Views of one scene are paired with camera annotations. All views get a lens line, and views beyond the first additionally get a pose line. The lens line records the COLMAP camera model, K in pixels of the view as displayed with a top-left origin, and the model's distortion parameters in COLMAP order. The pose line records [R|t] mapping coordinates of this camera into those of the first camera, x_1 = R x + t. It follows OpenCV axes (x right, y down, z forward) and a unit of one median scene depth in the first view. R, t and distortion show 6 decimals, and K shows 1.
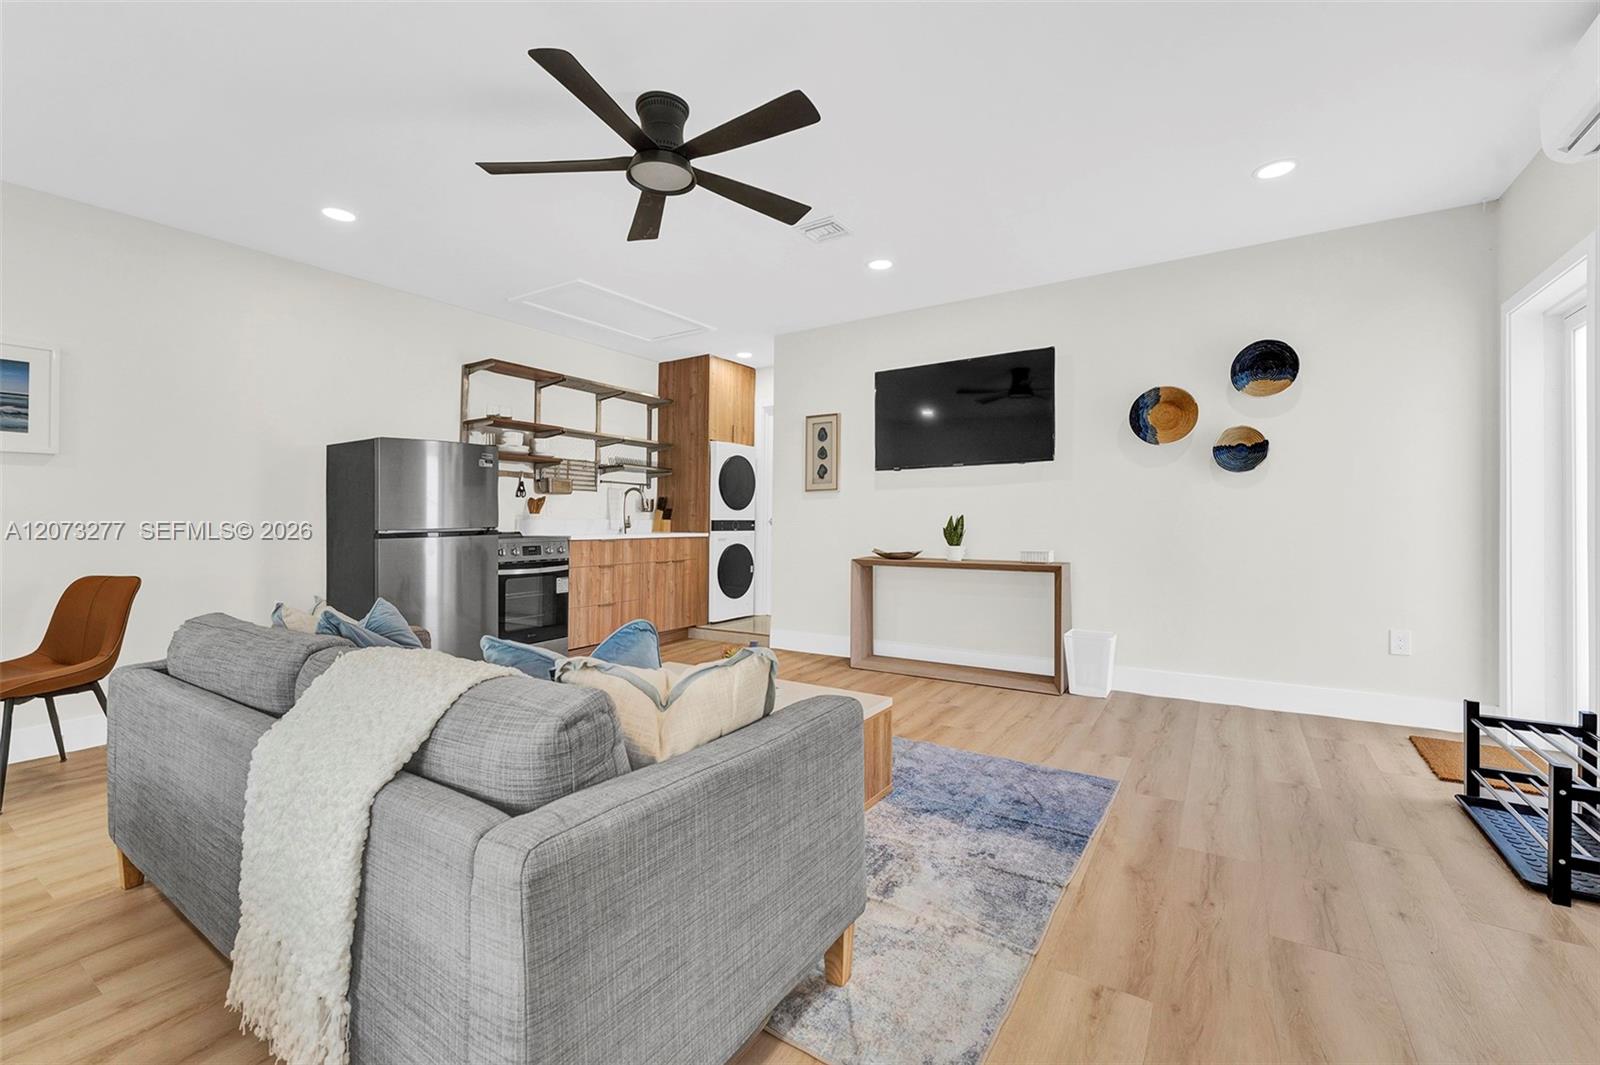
lens RADIAL K [[660.9, 0, 794.6], [0, 660.9, 525.0], [0, 0, 1]] dist [-0.001570, -0.000288]
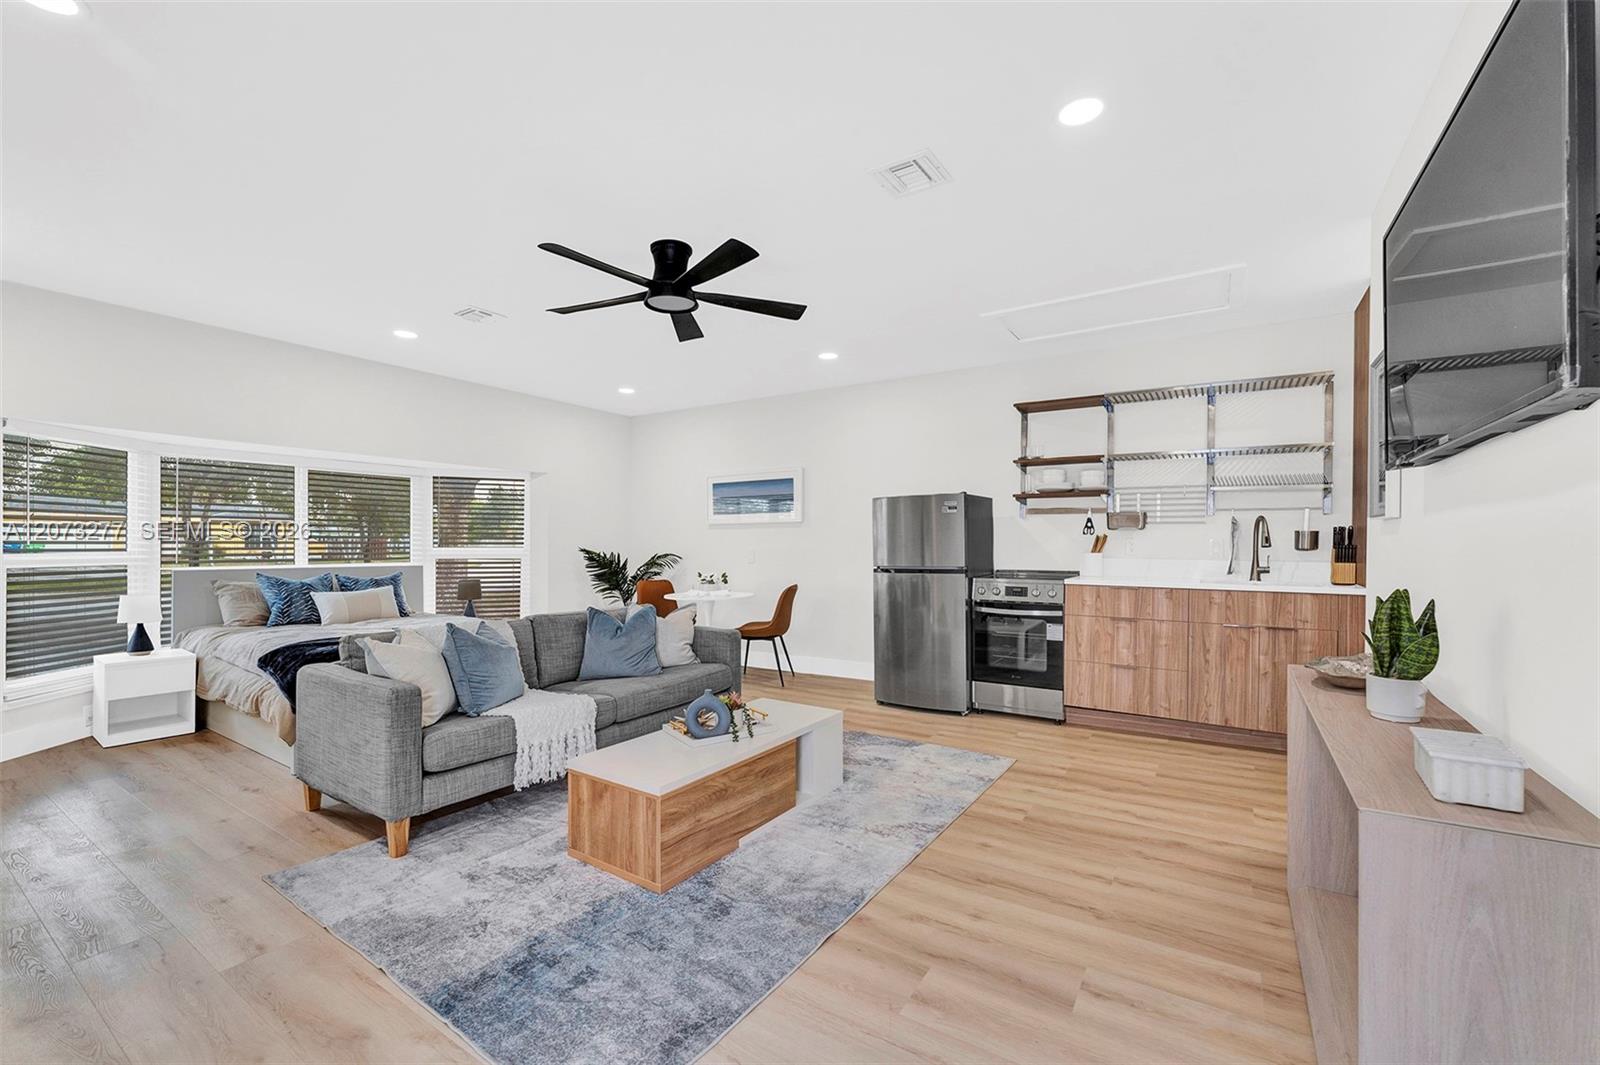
lens RADIAL K [[649.9, 0, 804.1], [0, 649.9, 546.0], [0, 0, 1]] dist [-0.002975, -0.000112]
pose [[0.011266, 0.010351, -0.999883, 0.510167], [-0.005598, 0.999931, 0.010288, -0.033815], [0.999921, 0.005481, 0.011323, 0.600202]]
